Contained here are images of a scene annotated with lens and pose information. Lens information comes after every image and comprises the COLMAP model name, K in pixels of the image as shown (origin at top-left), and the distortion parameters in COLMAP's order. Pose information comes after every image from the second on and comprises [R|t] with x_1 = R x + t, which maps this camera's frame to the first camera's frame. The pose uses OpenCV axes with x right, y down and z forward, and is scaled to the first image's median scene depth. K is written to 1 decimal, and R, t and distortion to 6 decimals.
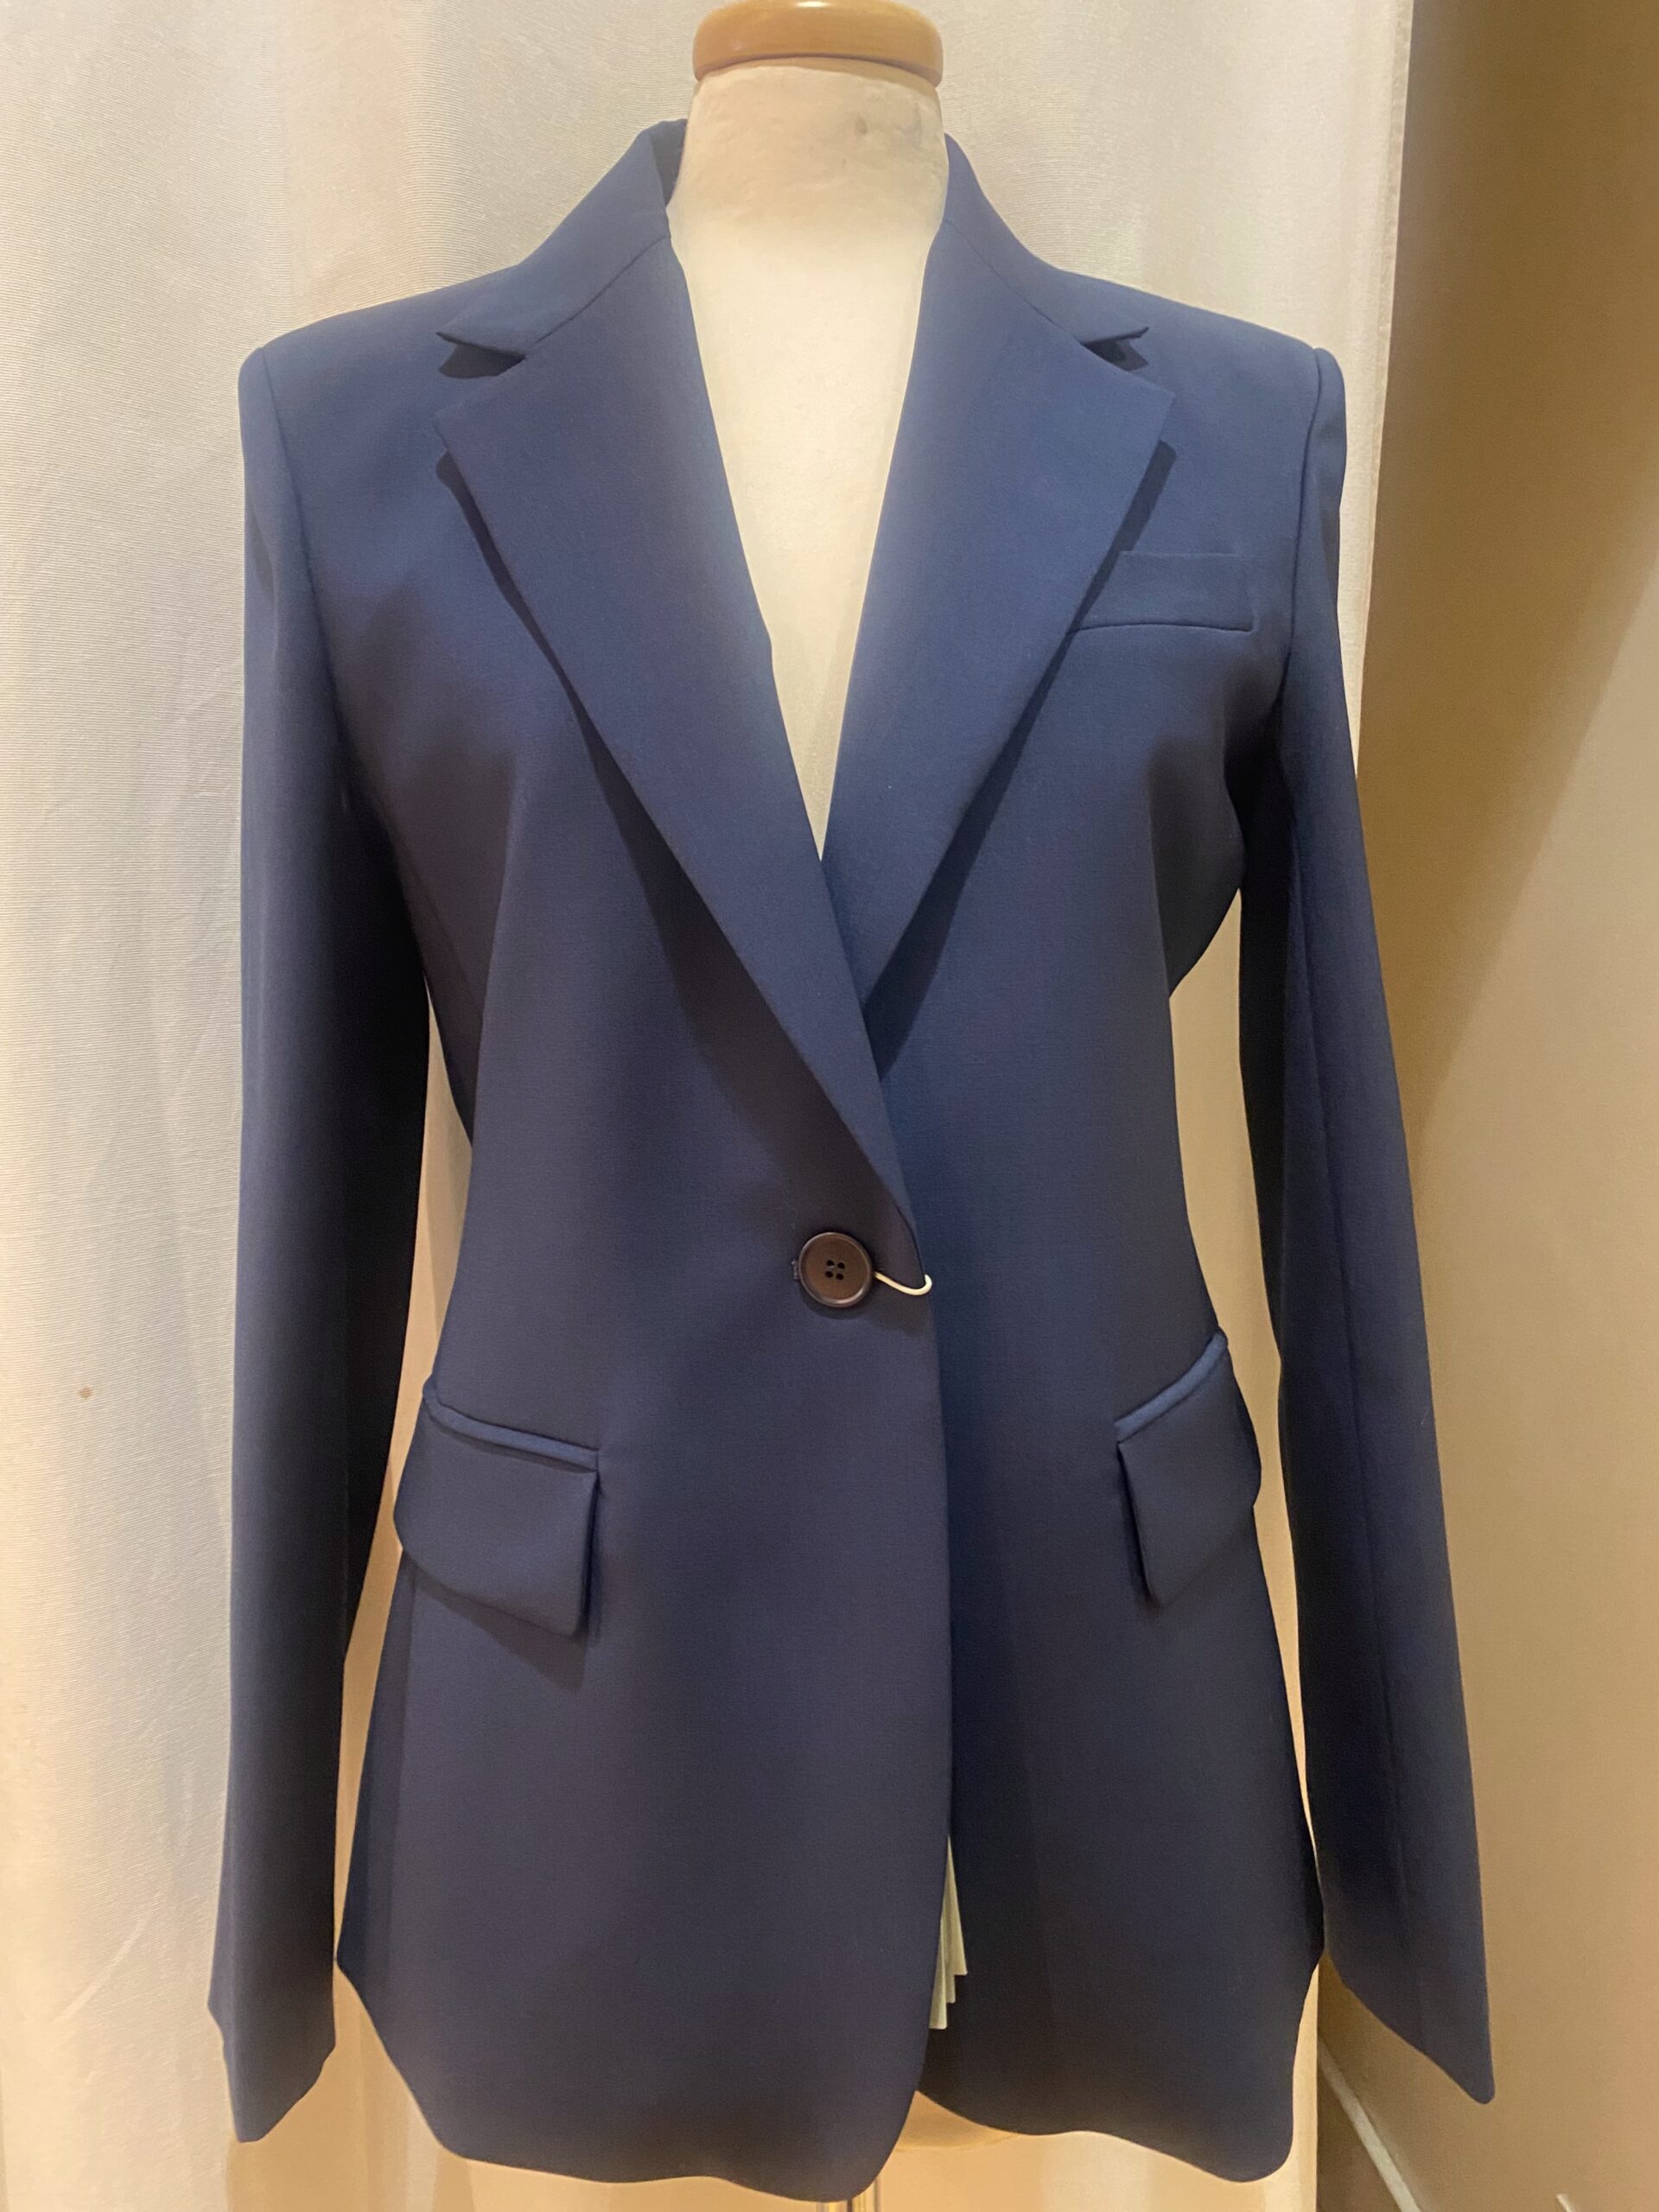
lens RADIAL K [[1817.3, 0, 832.0], [0, 1817.3, 1259.8], [0, 0, 1]] dist [-0.000180, 0.005287]
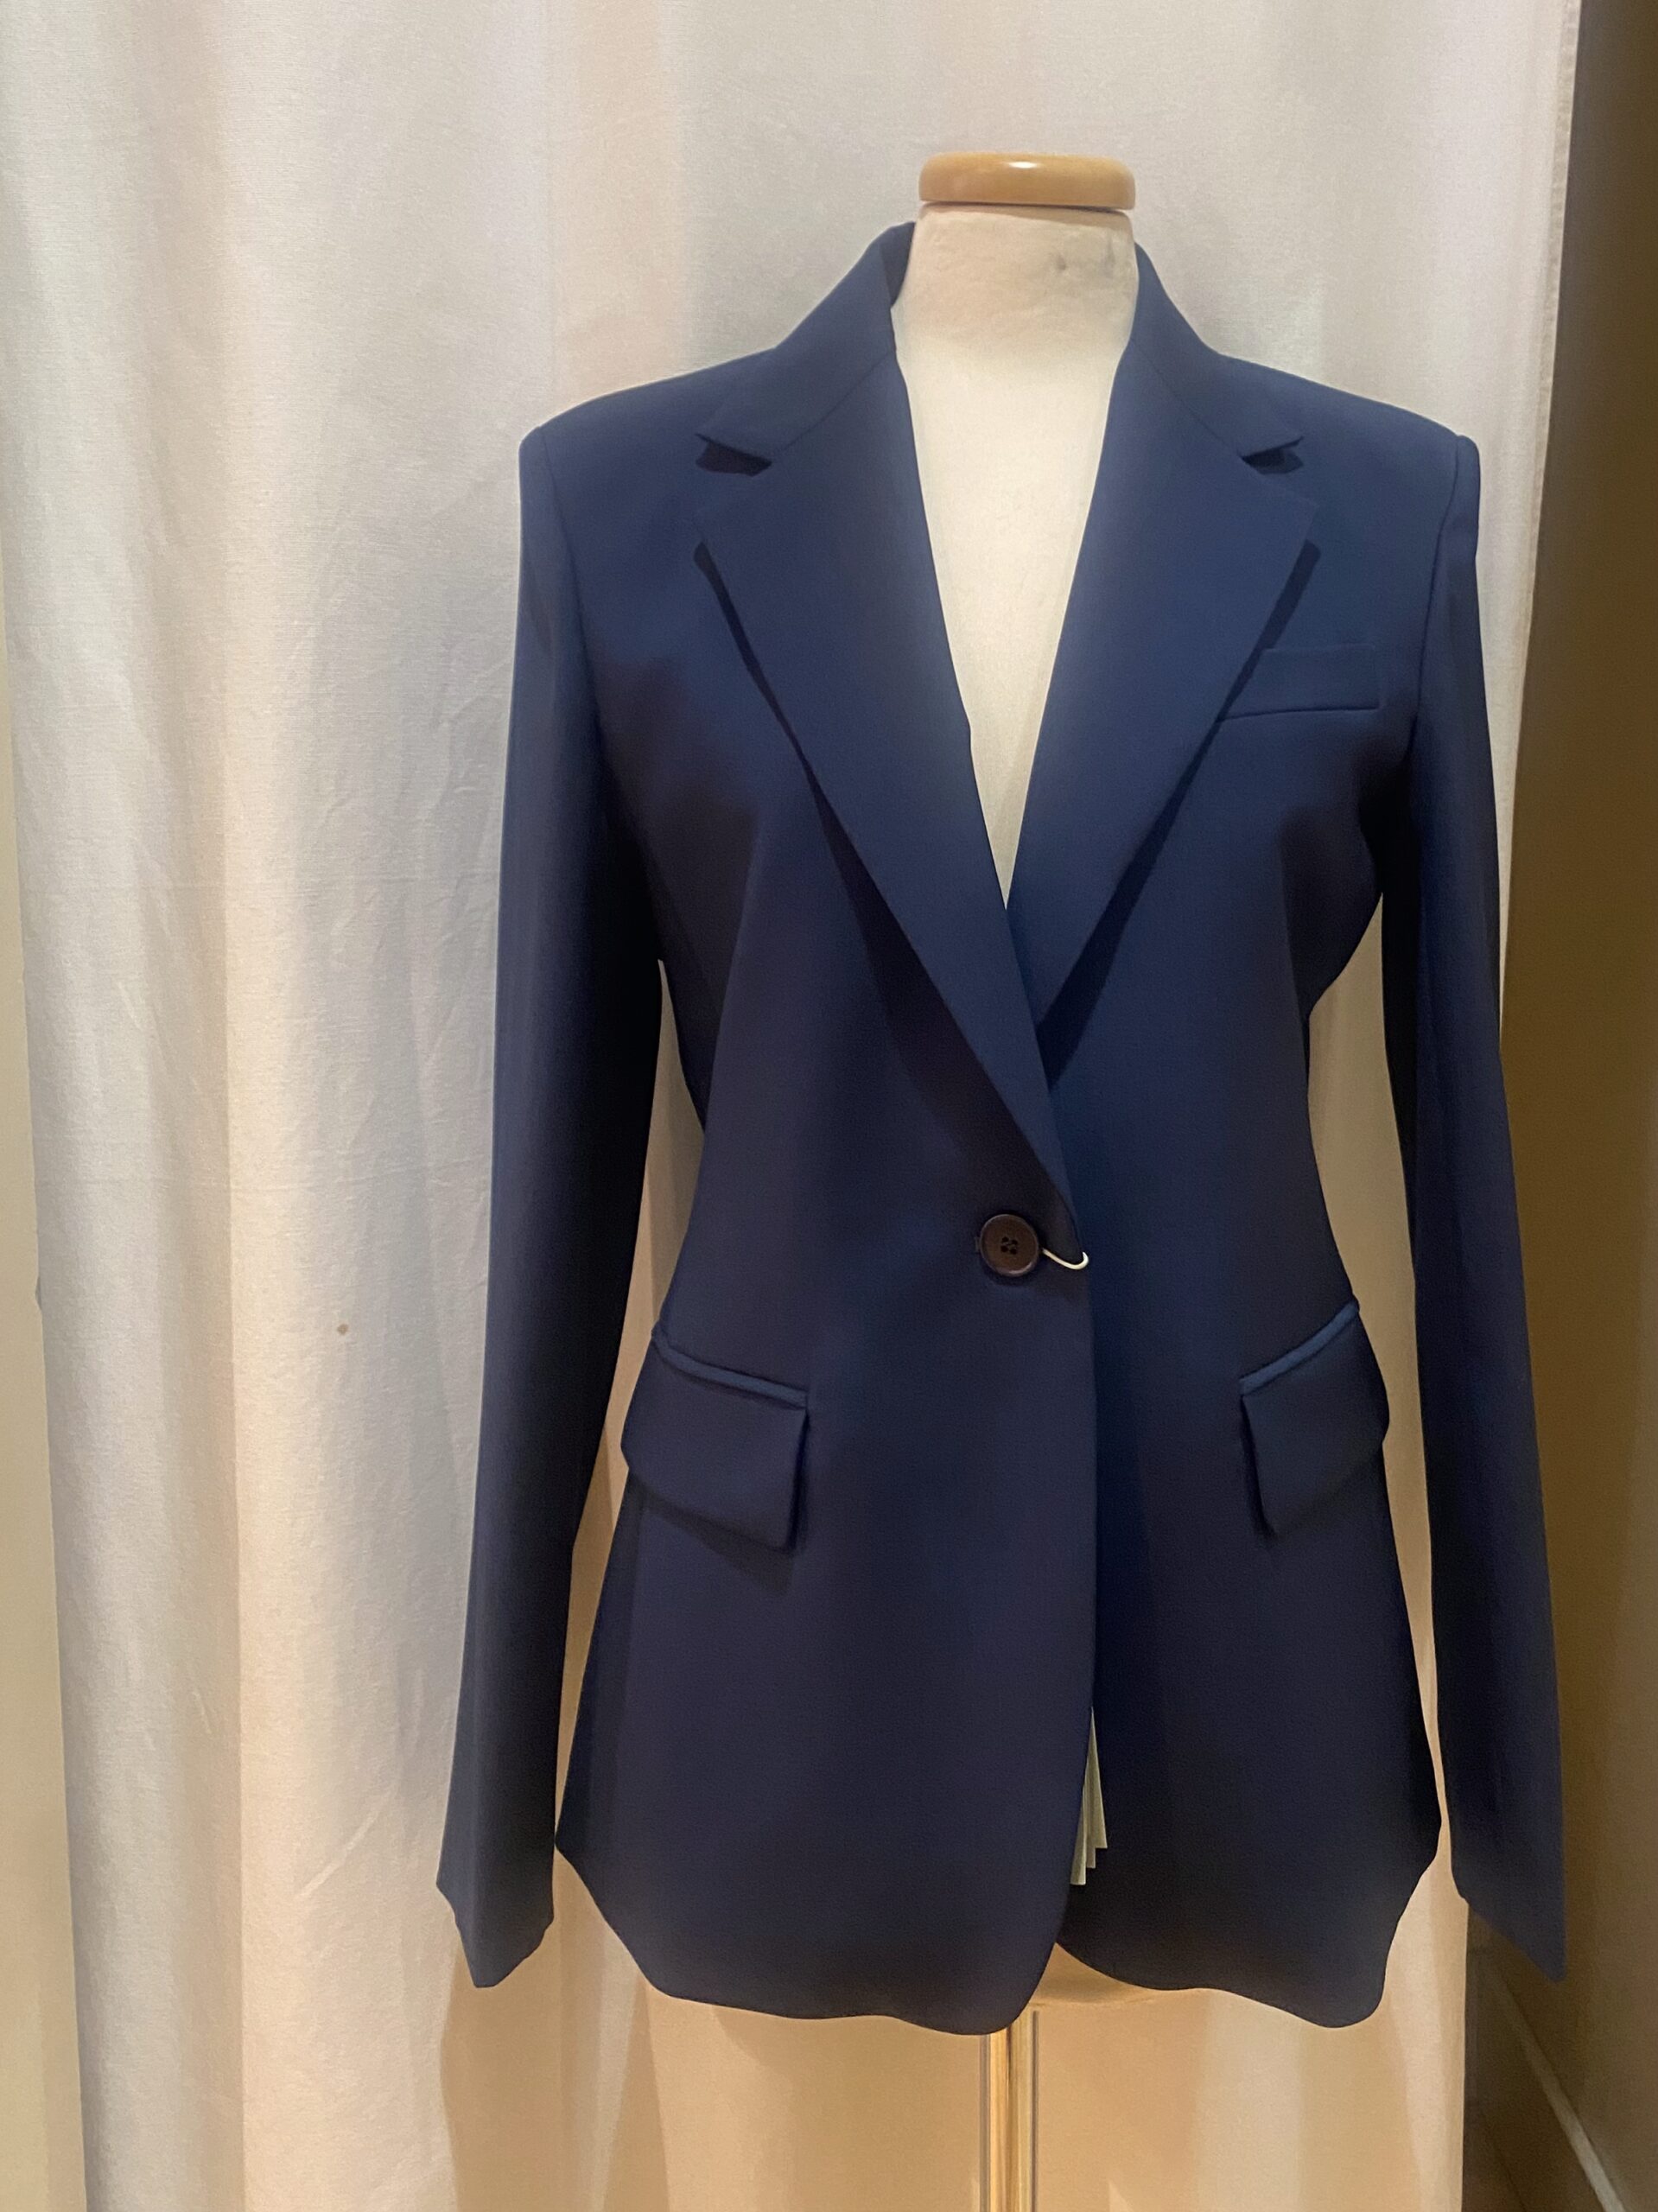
lens RADIAL K [[2030.6, 0, 1022.5], [0, 2030.6, 1108.0], [0, 0, 1]] dist [0.035406, -0.002810]
pose [[0.999621, 0.024230, -0.013097, 0.022029], [-0.024720, 0.998948, -0.038629, -0.028907], [0.012147, 0.038938, 0.999168, -0.297570]]
